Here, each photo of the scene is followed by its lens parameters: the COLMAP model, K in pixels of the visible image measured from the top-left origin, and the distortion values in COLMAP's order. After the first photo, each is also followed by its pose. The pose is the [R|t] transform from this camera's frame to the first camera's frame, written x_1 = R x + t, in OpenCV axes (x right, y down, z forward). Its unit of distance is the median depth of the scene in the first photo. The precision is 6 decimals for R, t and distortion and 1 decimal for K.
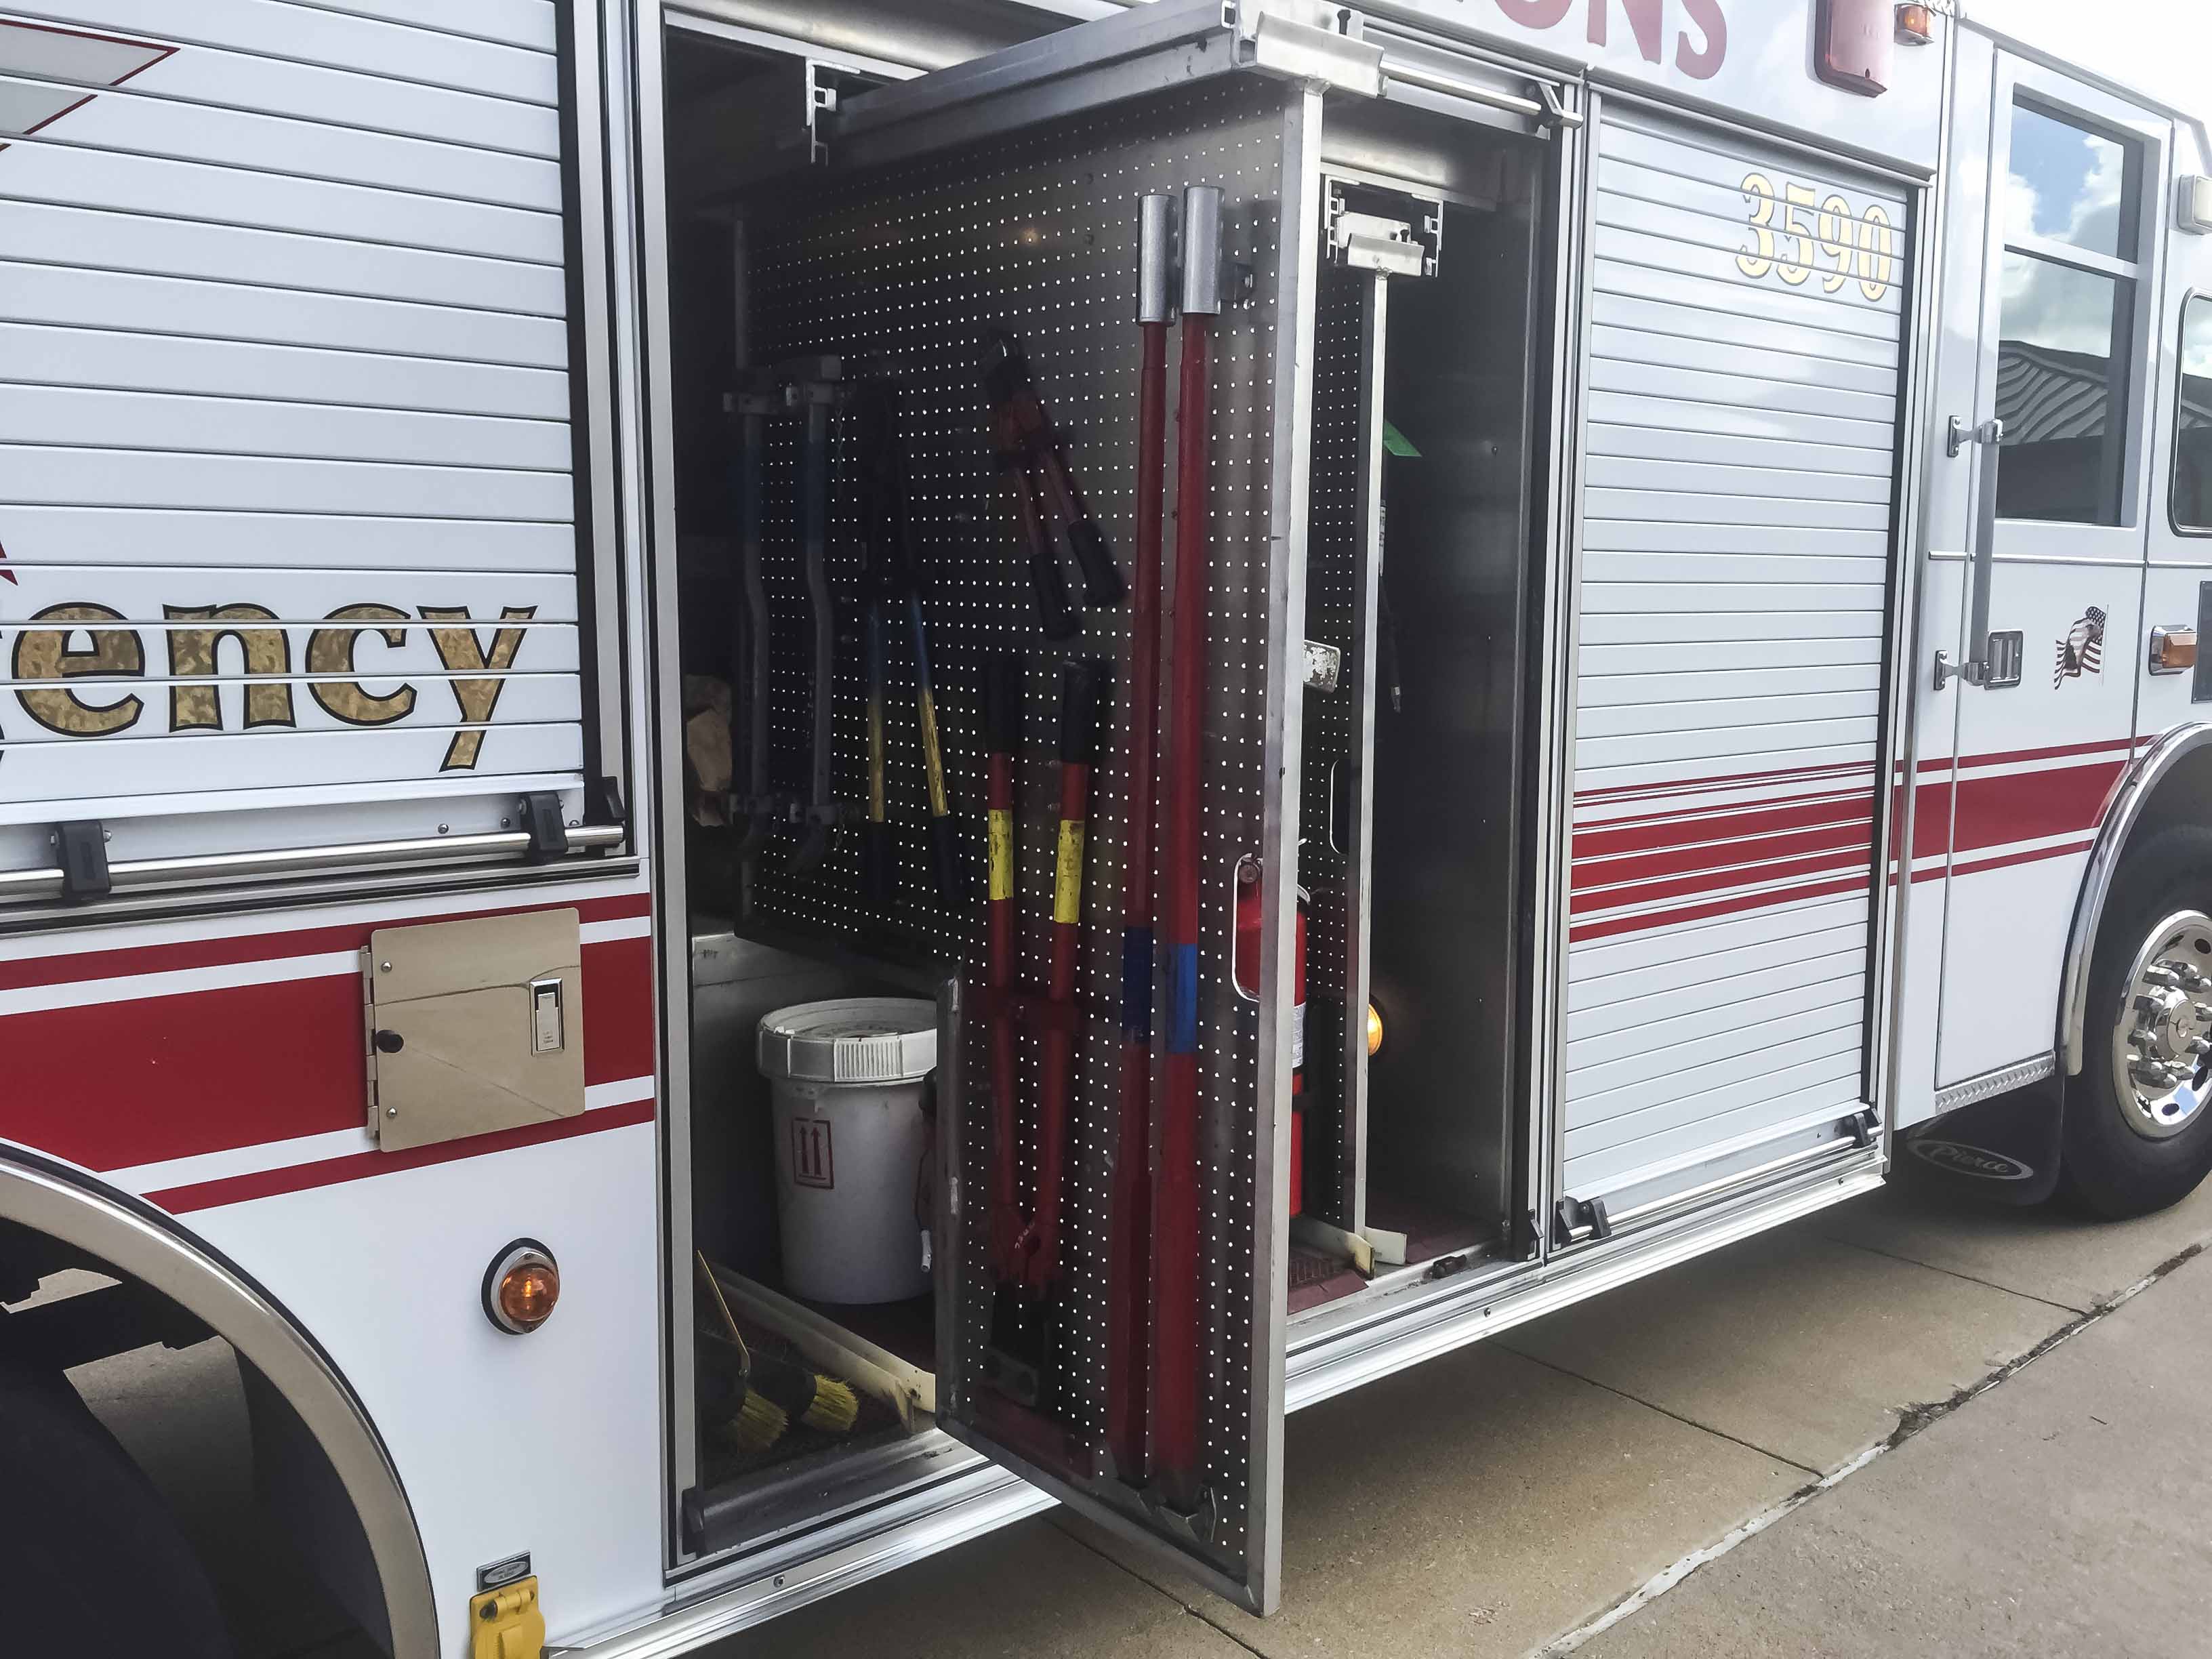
lens RADIAL K [[1867.5, 0, 1098.9], [0, 1867.5, 819.3], [0, 0, 1]] dist [0.078872, -0.159131]
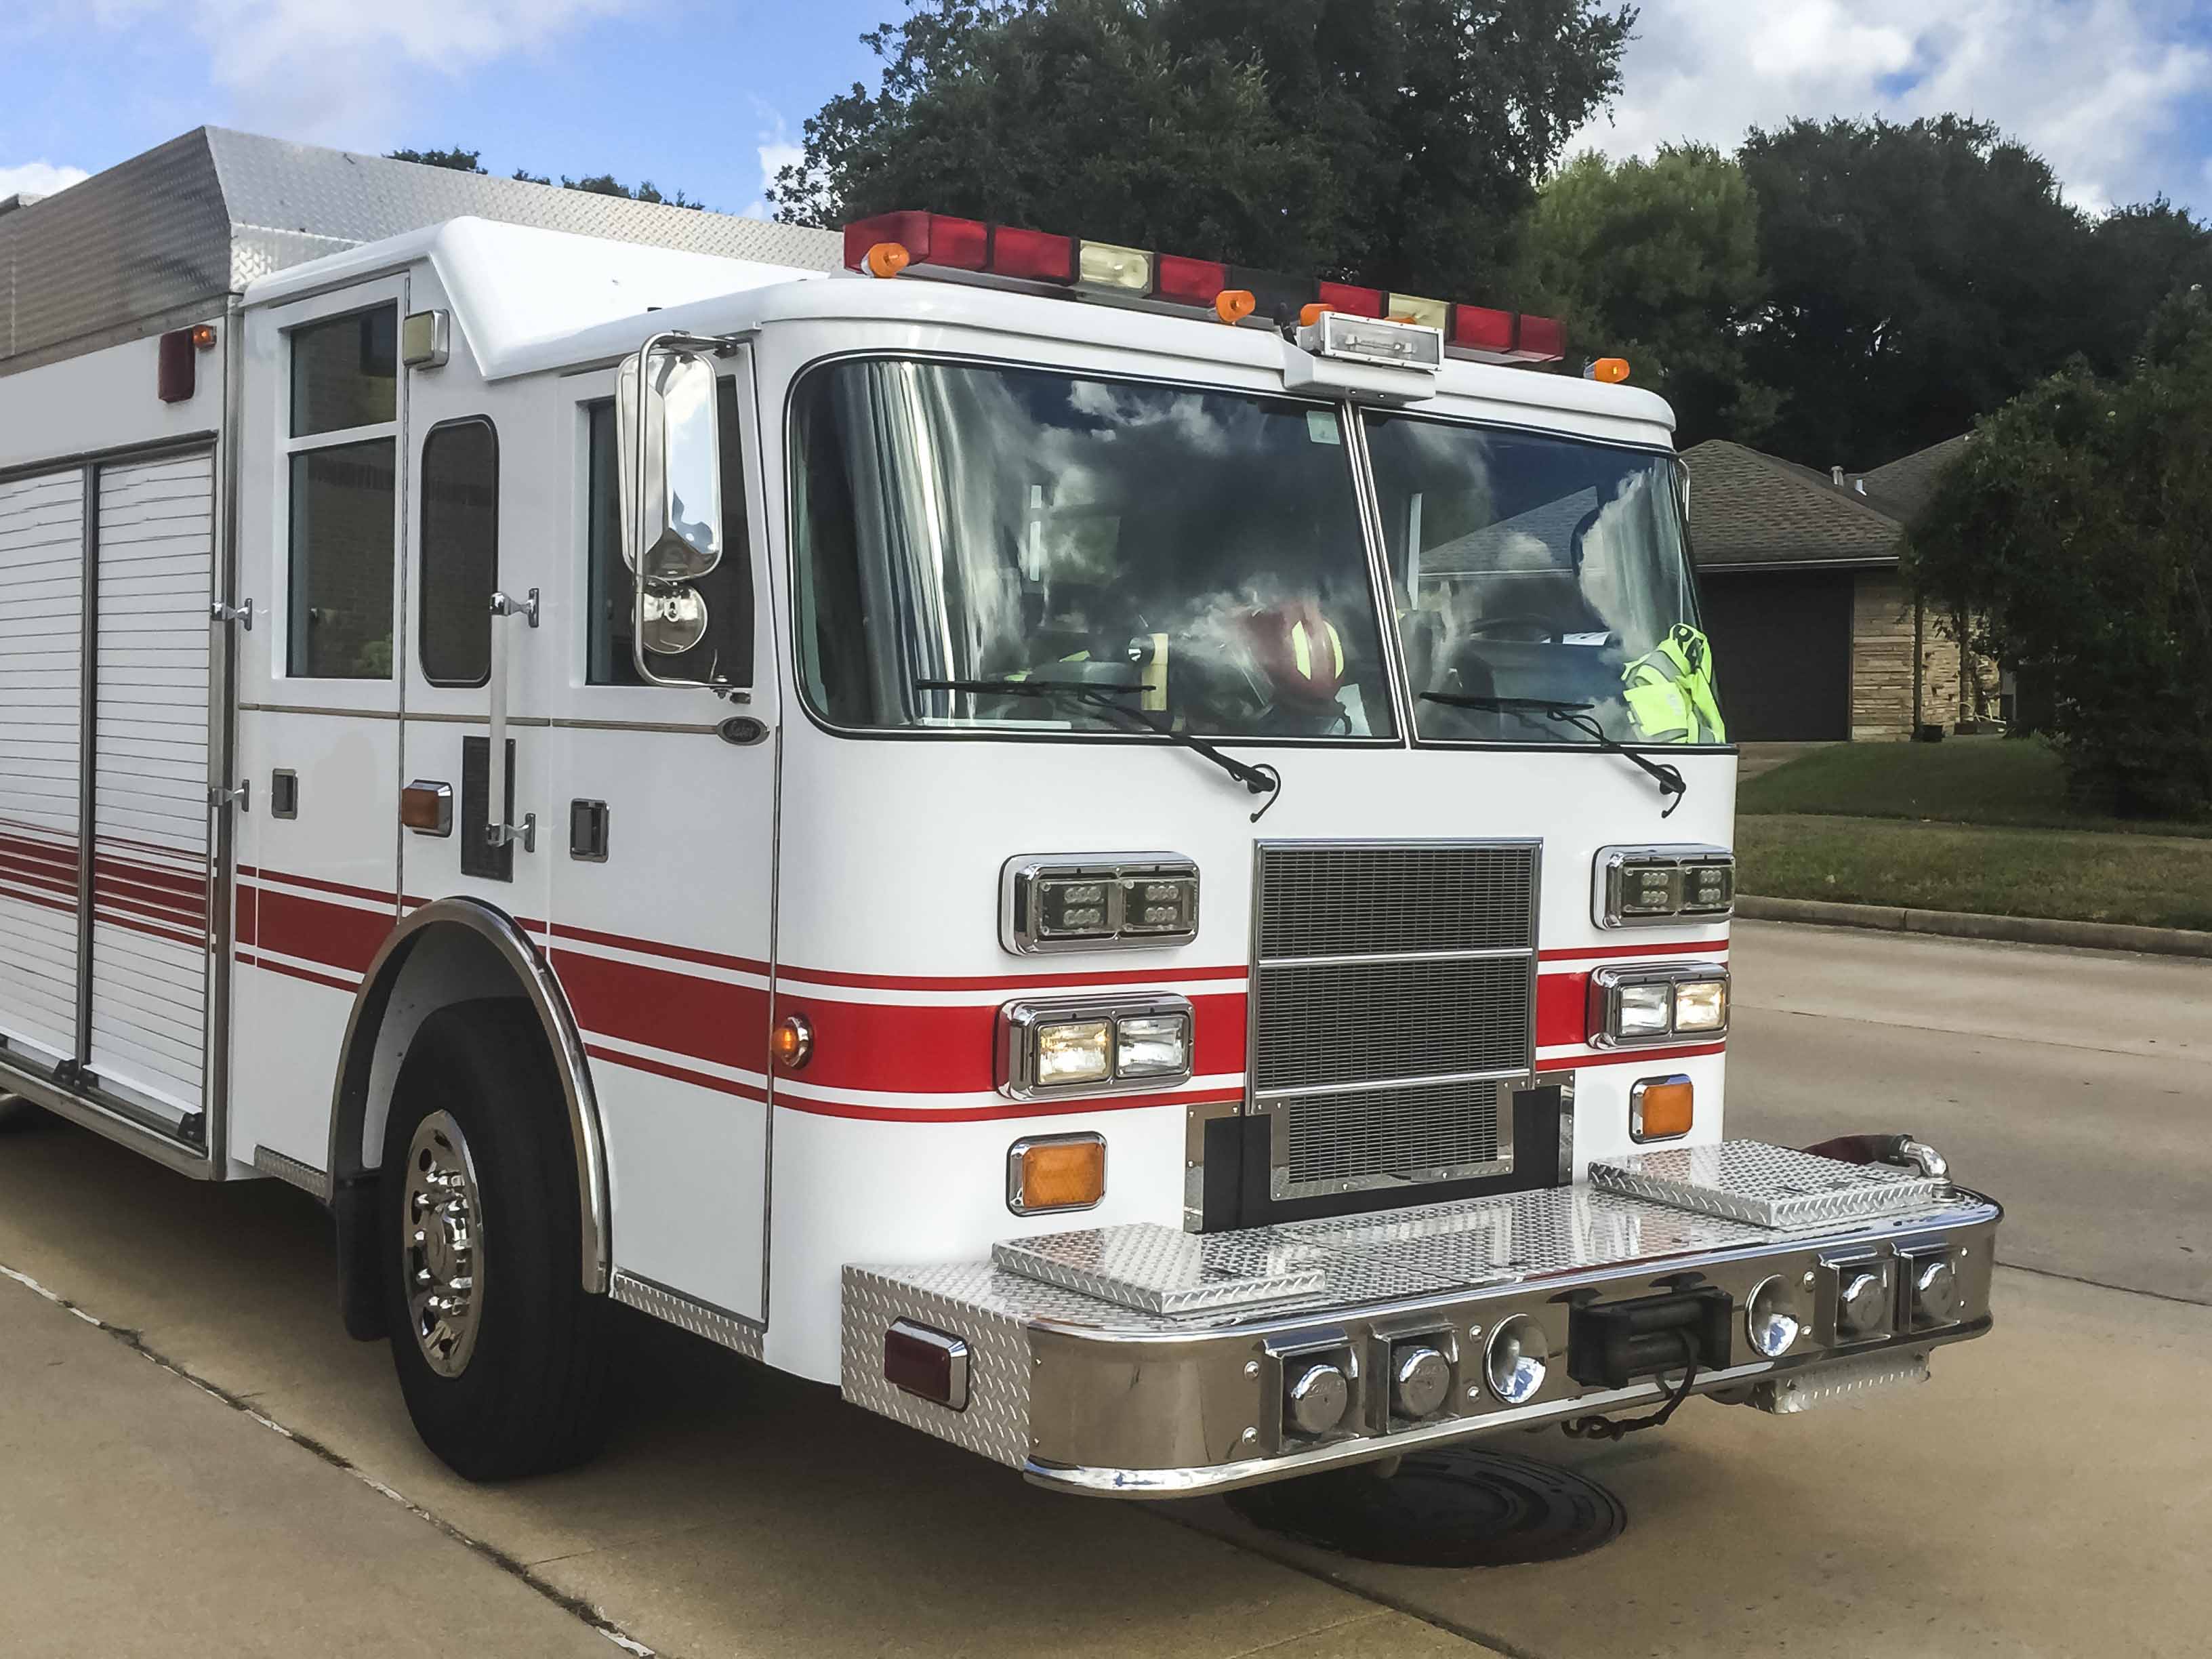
lens RADIAL K [[2592.4, 0, 1100.6], [0, 2592.4, 801.4], [0, 0, 1]] dist [0.061757, 0.004421]
pose [[-0.036485, 0.030019, -0.998883, 1.926317], [-0.144885, 0.988829, 0.035008, -0.195430], [0.988776, 0.146000, -0.031728, 1.432855]]
